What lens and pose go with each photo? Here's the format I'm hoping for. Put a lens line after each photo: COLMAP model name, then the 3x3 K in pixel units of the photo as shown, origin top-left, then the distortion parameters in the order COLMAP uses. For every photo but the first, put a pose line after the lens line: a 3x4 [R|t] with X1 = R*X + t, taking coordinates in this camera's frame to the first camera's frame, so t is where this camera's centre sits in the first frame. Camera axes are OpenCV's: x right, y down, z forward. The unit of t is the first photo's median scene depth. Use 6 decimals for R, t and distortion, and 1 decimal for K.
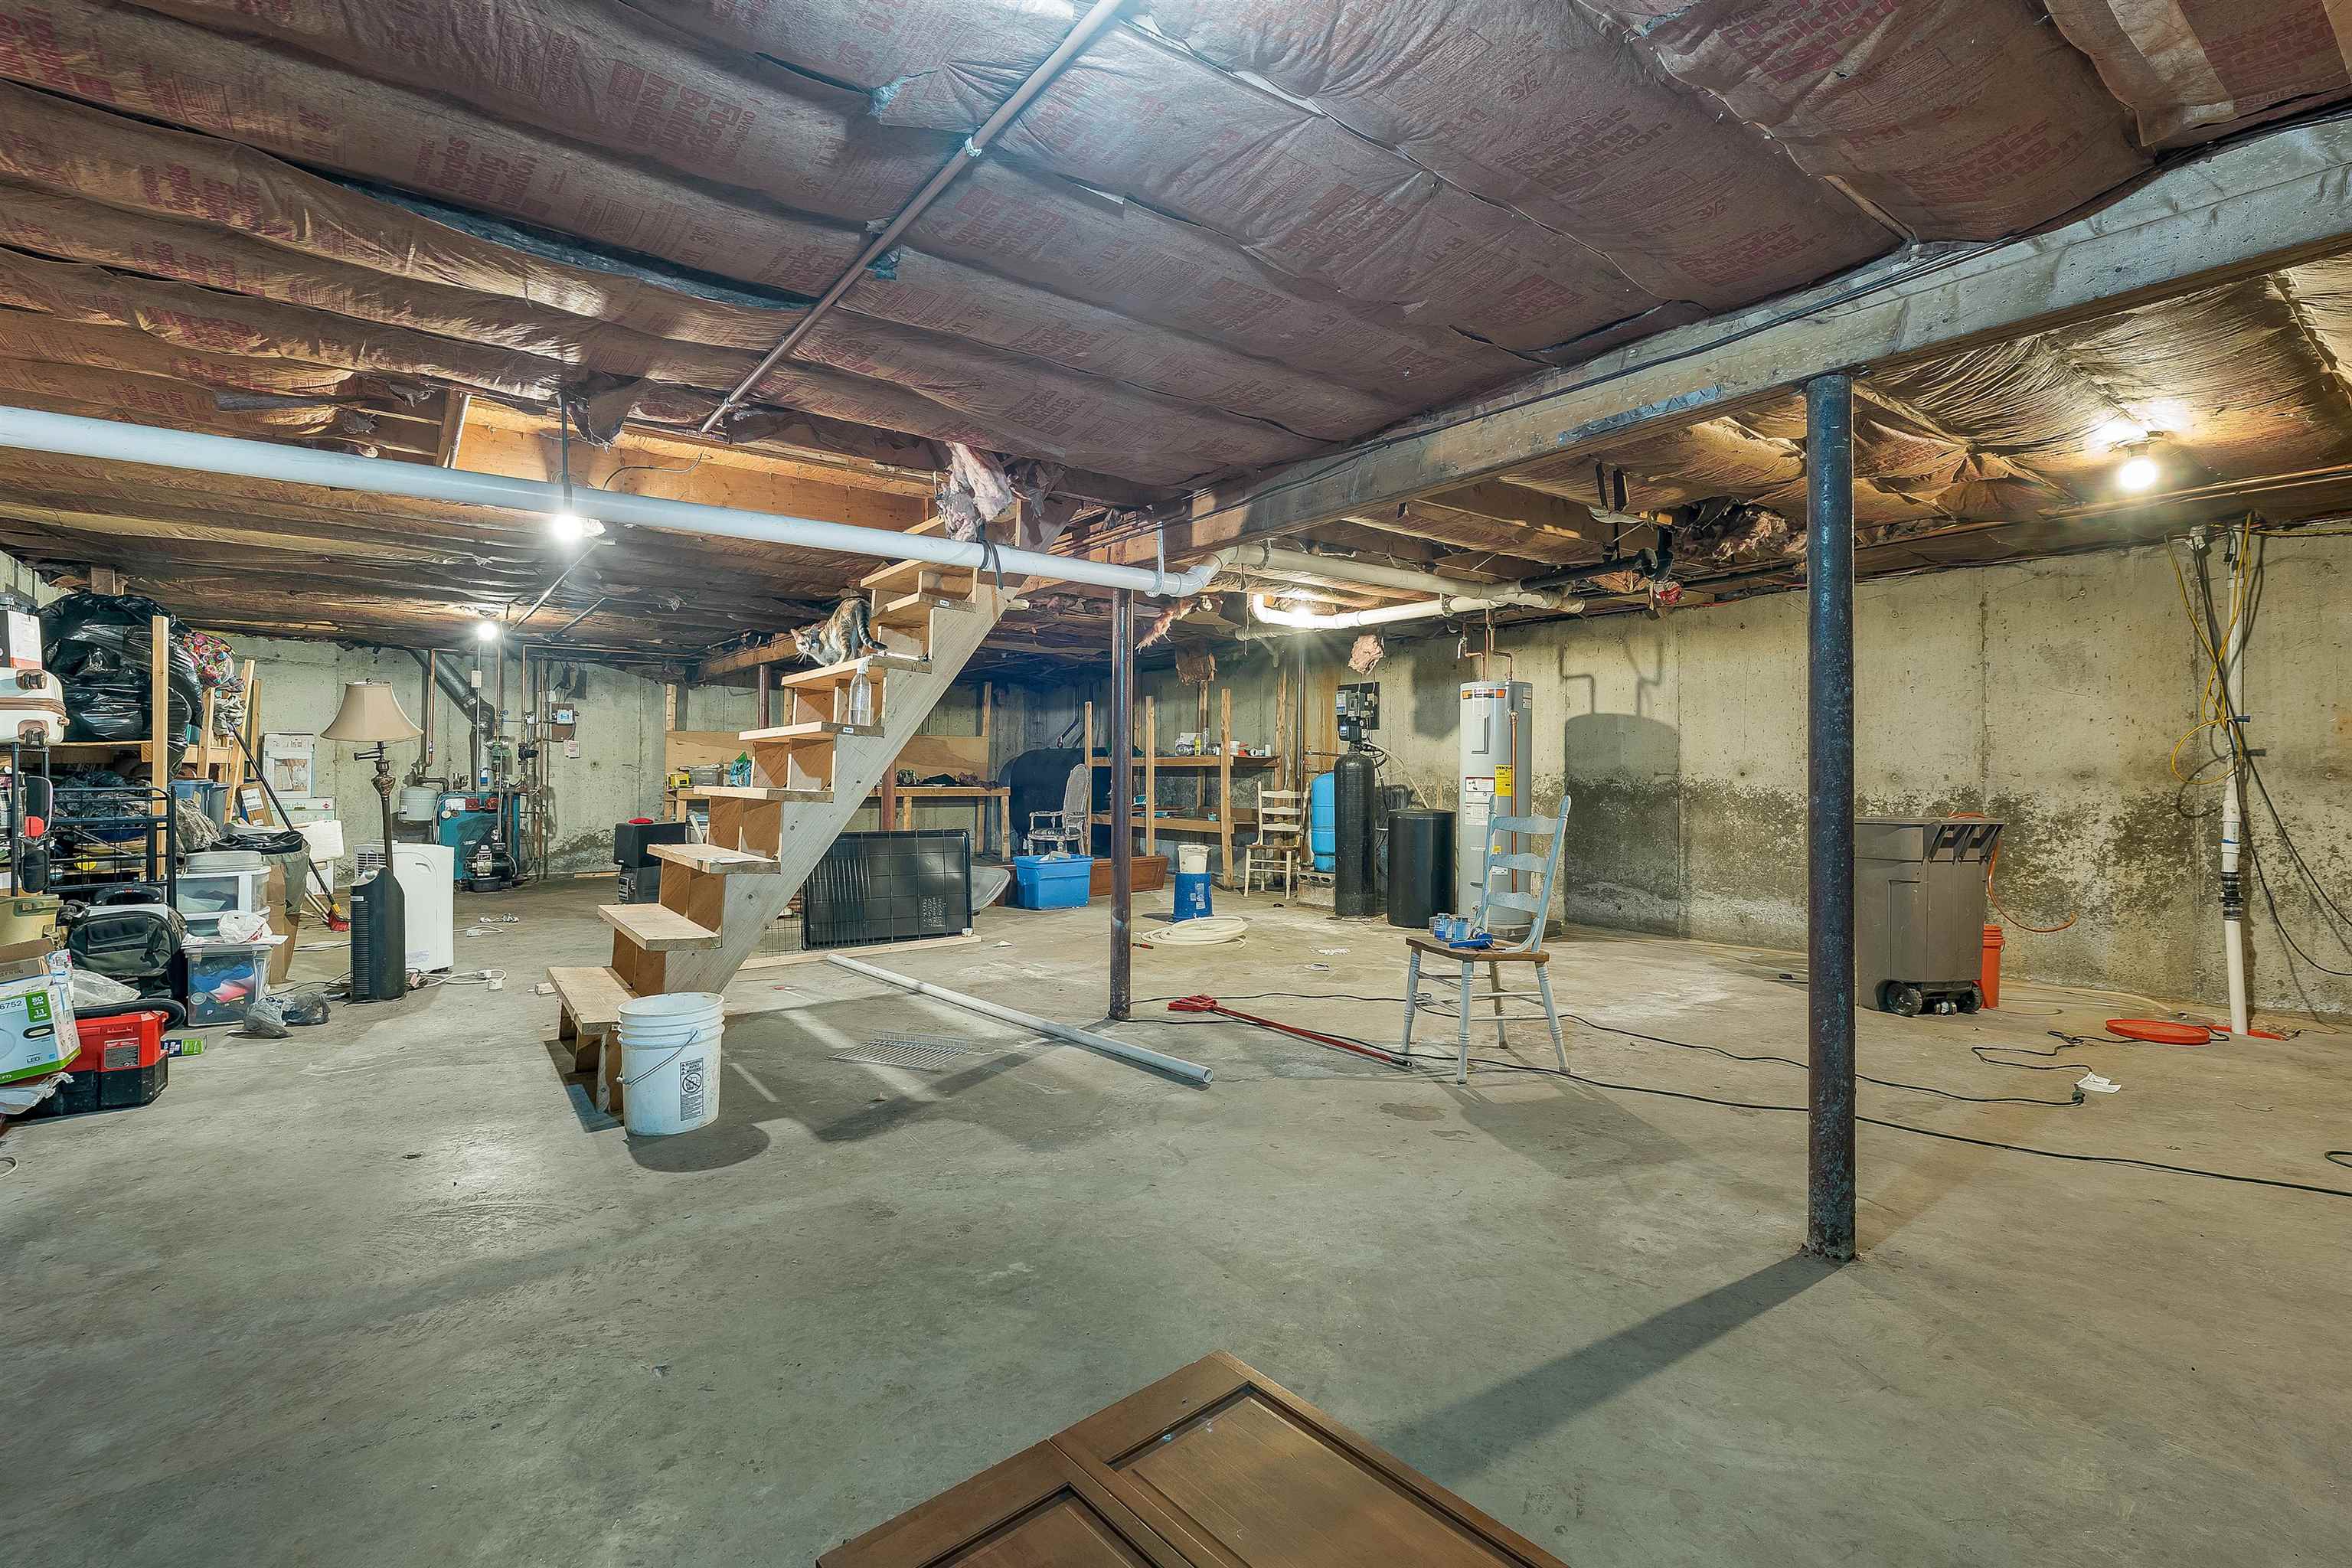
lens RADIAL K [[1061.4, 0, 1176.0], [0, 1061.4, 784.0], [0, 0, 1]] dist [-0.003407, -0.000712]
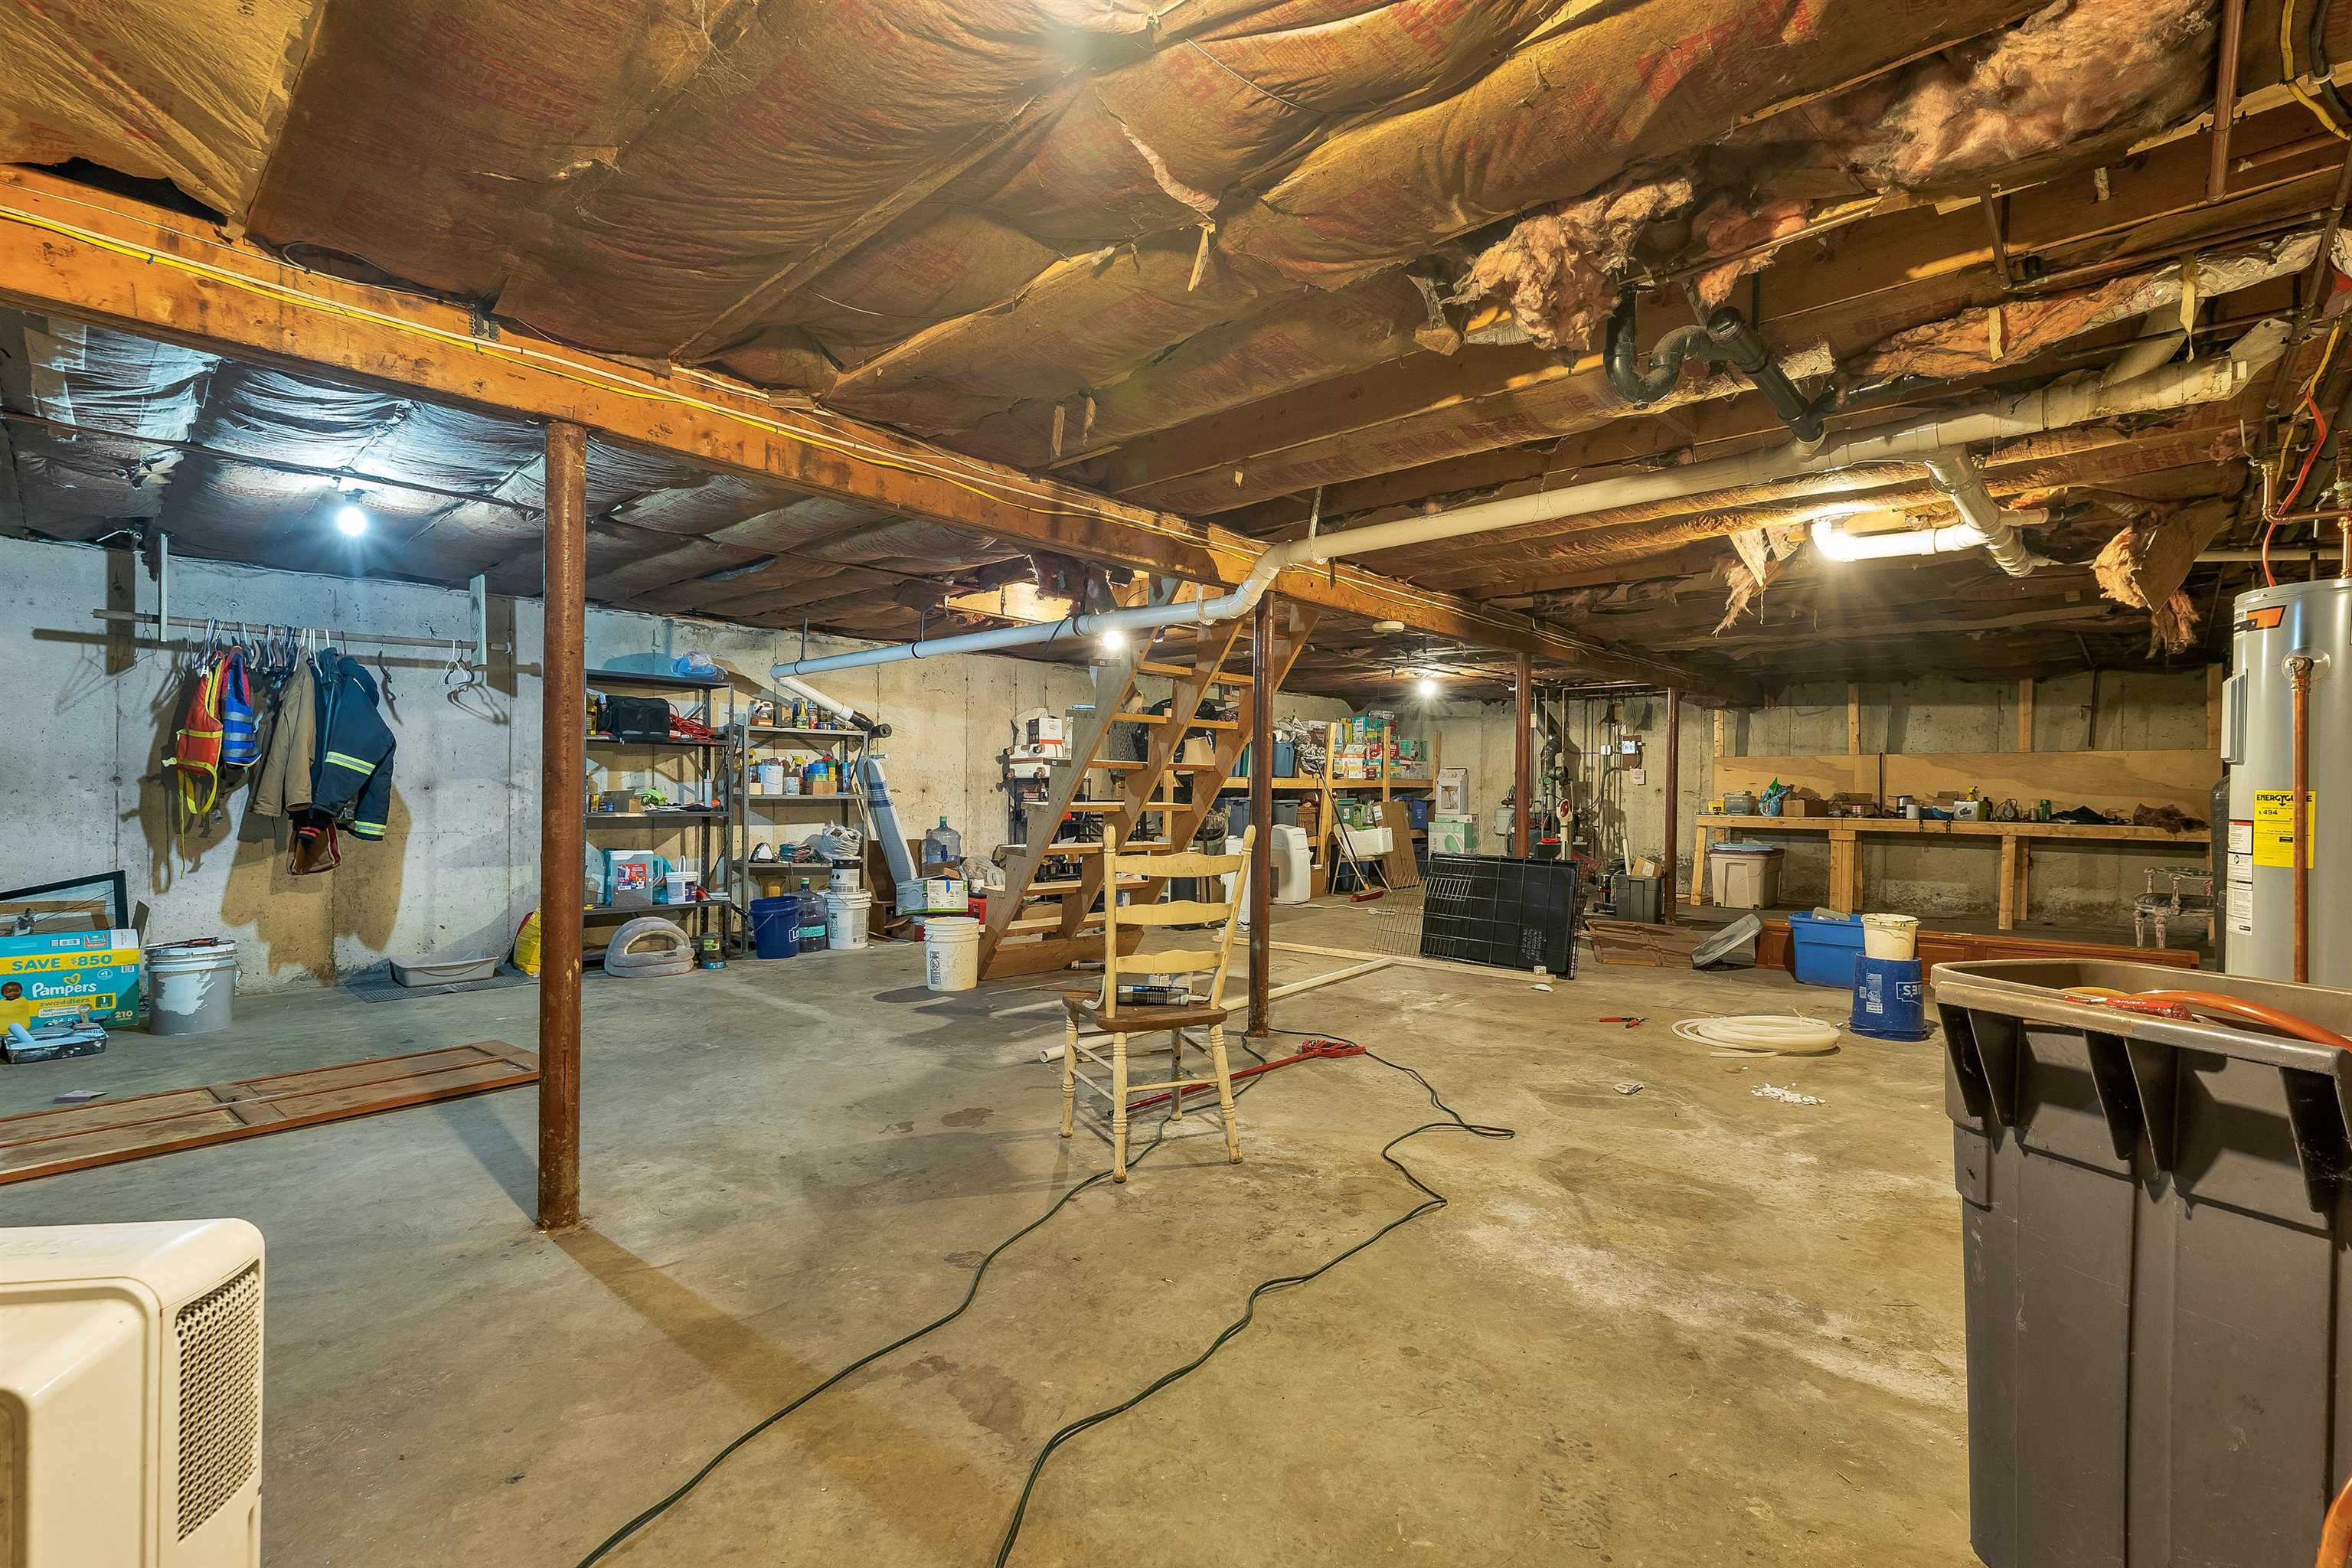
lens RADIAL K [[1061.4, 0, 1176.0], [0, 1061.4, 784.0], [0, 0, 1]] dist [-0.003407, -0.000712]
pose [[0.168418, -0.004424, -0.985706, 0.955513], [-0.022574, 0.999710, -0.008344, -0.012497], [0.985457, 0.023657, 0.168270, 0.752226]]
